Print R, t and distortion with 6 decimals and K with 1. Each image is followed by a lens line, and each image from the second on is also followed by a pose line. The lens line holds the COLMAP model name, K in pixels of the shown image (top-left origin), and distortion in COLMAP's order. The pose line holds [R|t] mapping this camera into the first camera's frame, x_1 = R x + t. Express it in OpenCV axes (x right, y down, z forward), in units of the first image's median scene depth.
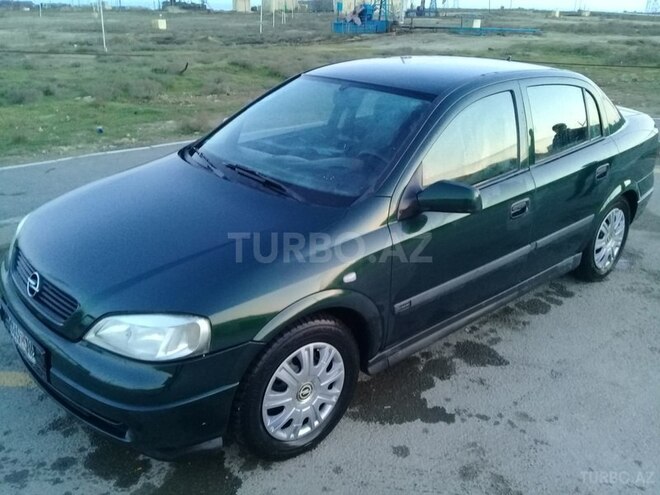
lens RADIAL K [[587.5, 0, 330.0], [0, 587.5, 247.5], [0, 0, 1]] dist [0.108383, -0.204100]
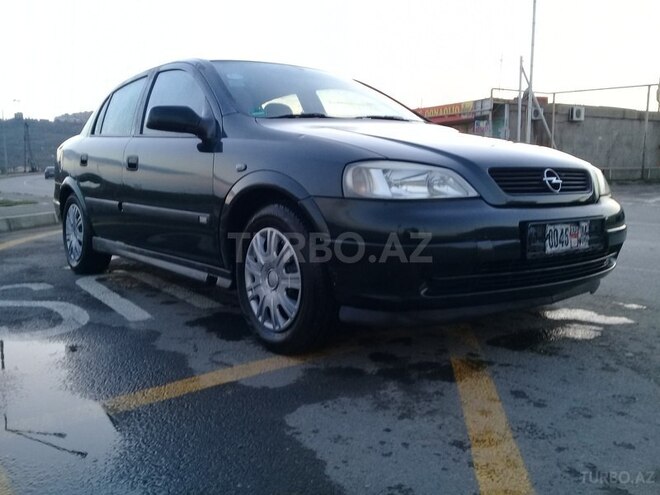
lens RADIAL K [[591.5, 0, 330.0], [0, 591.5, 247.5], [0, 0, 1]] dist [0.097885, -0.177953]
pose [[0.057856, -0.127773, 0.990114, -1.516304], [0.386390, 0.917346, 0.095804, -0.076227], [-0.920519, 0.377028, 0.102445, 1.284941]]
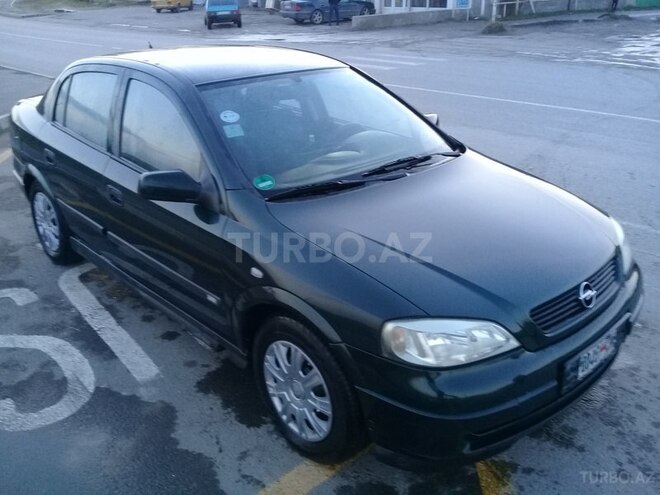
lens RADIAL K [[591.5, 0, 330.0], [0, 591.5, 247.5], [0, 0, 1]] dist [0.097885, -0.177953]
pose [[-0.021002, -0.401296, 0.915707, -1.338799], [0.389652, 0.840199, 0.377143, -0.526894], [-0.920723, 0.364728, 0.138720, 1.223972]]
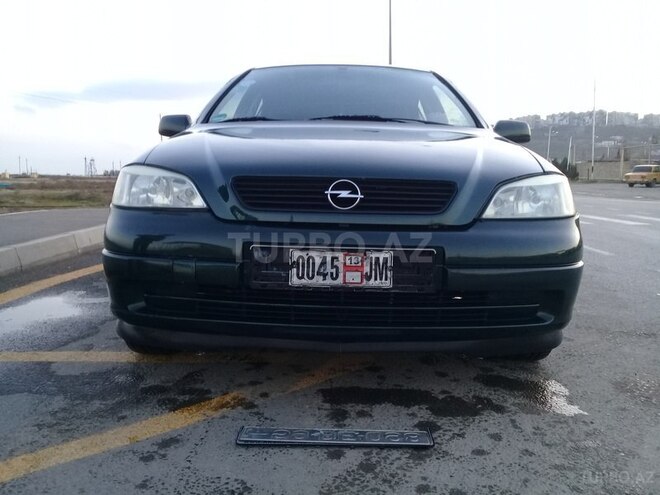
lens RADIAL K [[587.5, 0, 330.0], [0, 587.5, 247.5], [0, 0, 1]] dist [0.108383, -0.204100]
pose [[0.680081, -0.085124, 0.728178, -1.065980], [0.269731, 0.952623, -0.140553, 0.225428], [-0.681715, 0.292000, 0.670822, 0.531129]]
